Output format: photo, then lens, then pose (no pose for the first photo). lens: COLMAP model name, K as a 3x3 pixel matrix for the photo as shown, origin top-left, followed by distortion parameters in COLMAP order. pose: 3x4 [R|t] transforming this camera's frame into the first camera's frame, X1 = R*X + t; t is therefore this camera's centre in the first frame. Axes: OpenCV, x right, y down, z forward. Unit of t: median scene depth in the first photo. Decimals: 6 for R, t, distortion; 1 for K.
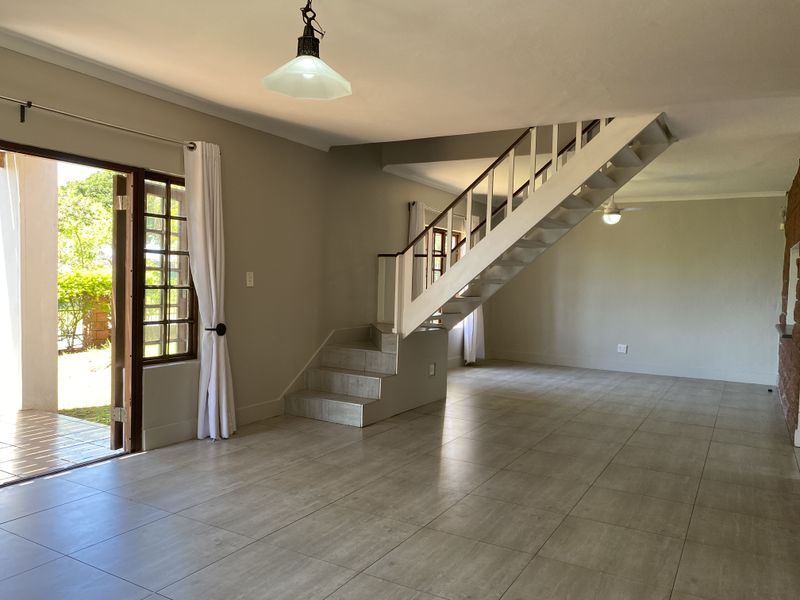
lens RADIAL K [[609.7, 0, 397.2], [0, 609.7, 304.7], [0, 0, 1]] dist [0.052659, -0.077574]
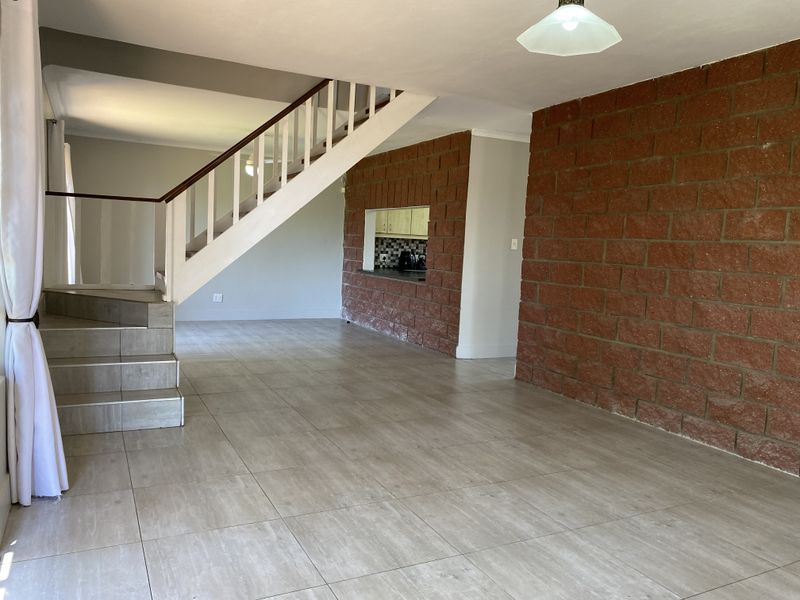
lens RADIAL K [[609.7, 0, 394.7], [0, 609.7, 299.0], [0, 0, 1]] dist [0.052659, -0.077574]
pose [[0.549008, -0.077693, 0.832198, -0.599089], [0.004540, 0.995933, 0.089984, -0.030867], [-0.835805, -0.045624, 0.547128, 0.388329]]
